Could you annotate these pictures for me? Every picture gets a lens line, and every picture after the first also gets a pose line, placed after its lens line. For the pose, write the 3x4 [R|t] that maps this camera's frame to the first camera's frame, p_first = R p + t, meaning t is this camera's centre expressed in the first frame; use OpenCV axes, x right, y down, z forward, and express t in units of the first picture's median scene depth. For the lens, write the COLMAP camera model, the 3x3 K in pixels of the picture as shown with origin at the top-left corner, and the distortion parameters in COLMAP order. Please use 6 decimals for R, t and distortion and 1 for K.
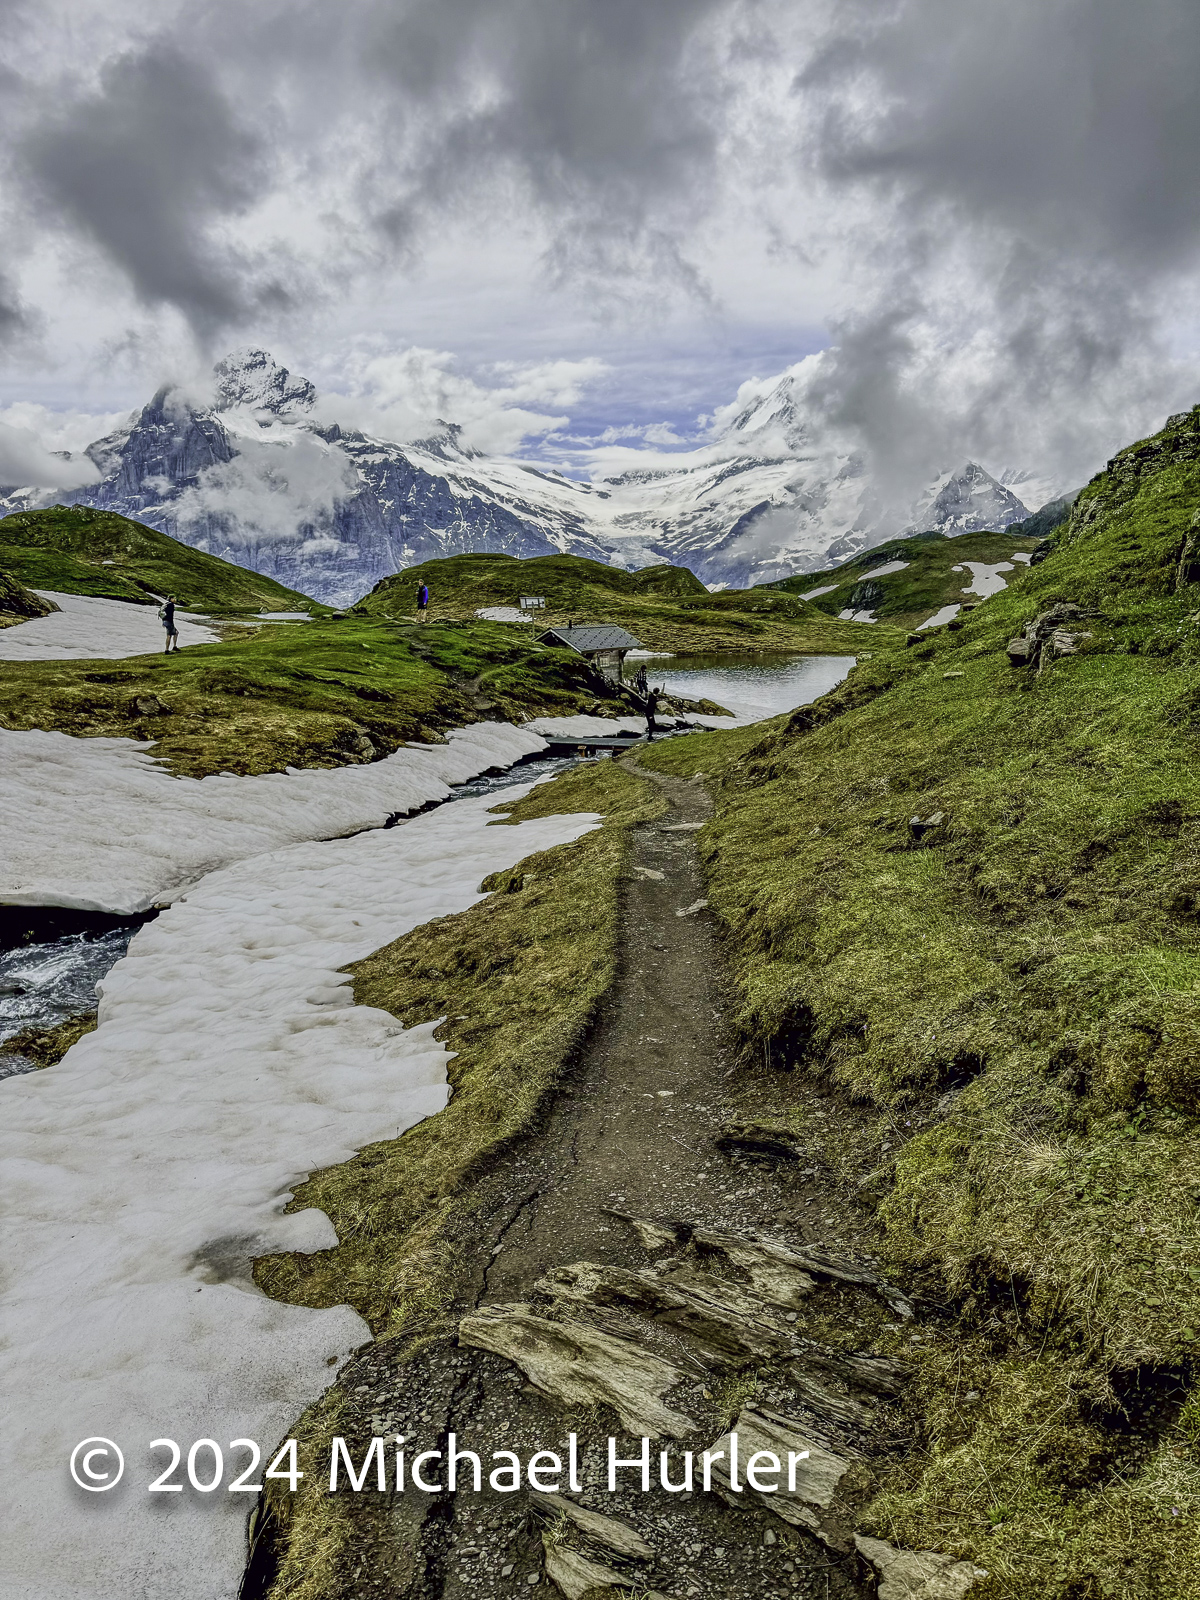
lens RADIAL K [[1098.2, 0, 600.0], [0, 1098.2, 800.0], [0, 0, 1]] dist [0.191867, -0.423798]
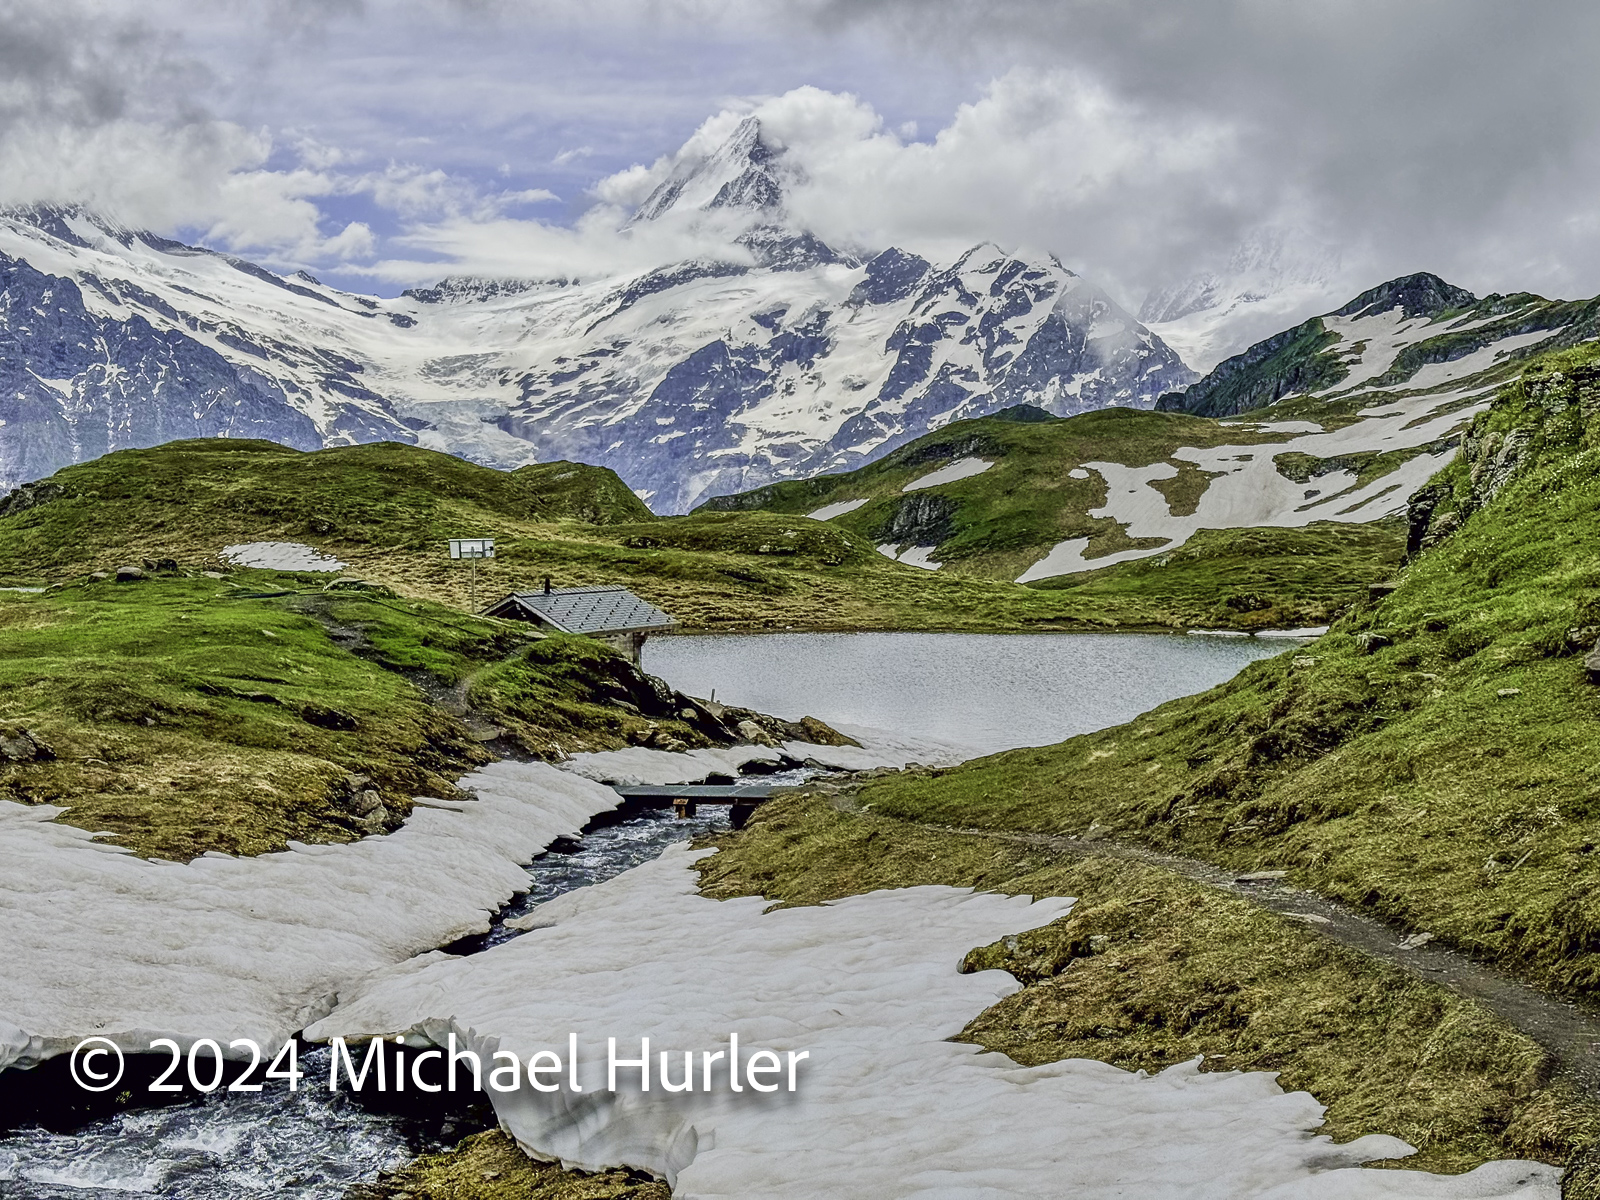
lens RADIAL K [[2192.3, 0, 800.0], [0, 2192.3, 600.0], [0, 0, 1]] dist [0.145852, -0.116902]
pose [[0.983646, -0.001858, 0.180103, -0.032385], [0.027625, 0.989671, -0.140667, 0.002460], [-0.177982, 0.143342, 0.973538, -0.034266]]
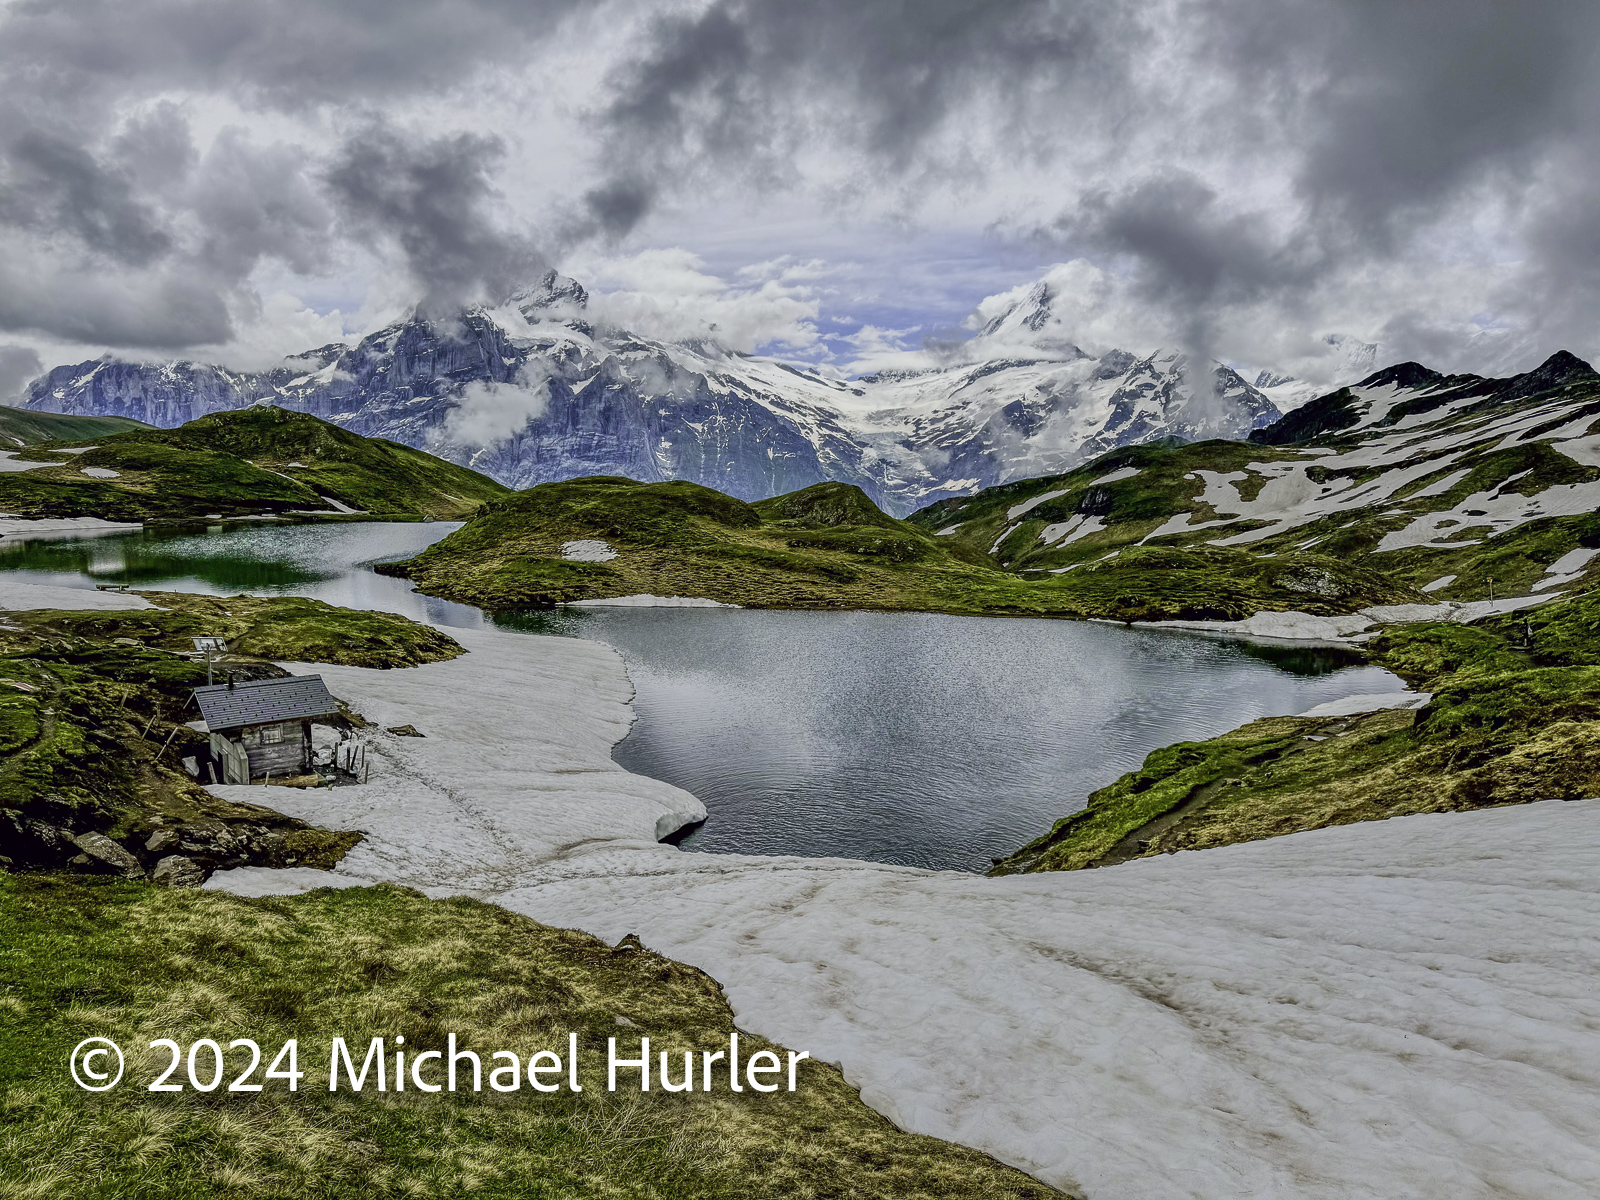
lens RADIAL K [[1098.2, 0, 800.0], [0, 1098.2, 600.0], [0, 0, 1]] dist [0.191867, -0.423798]
pose [[0.998753, 0.022872, -0.044377, 0.119159], [-0.026424, 0.996349, -0.081179, -0.051759], [0.042358, 0.082251, 0.995711, 0.090064]]
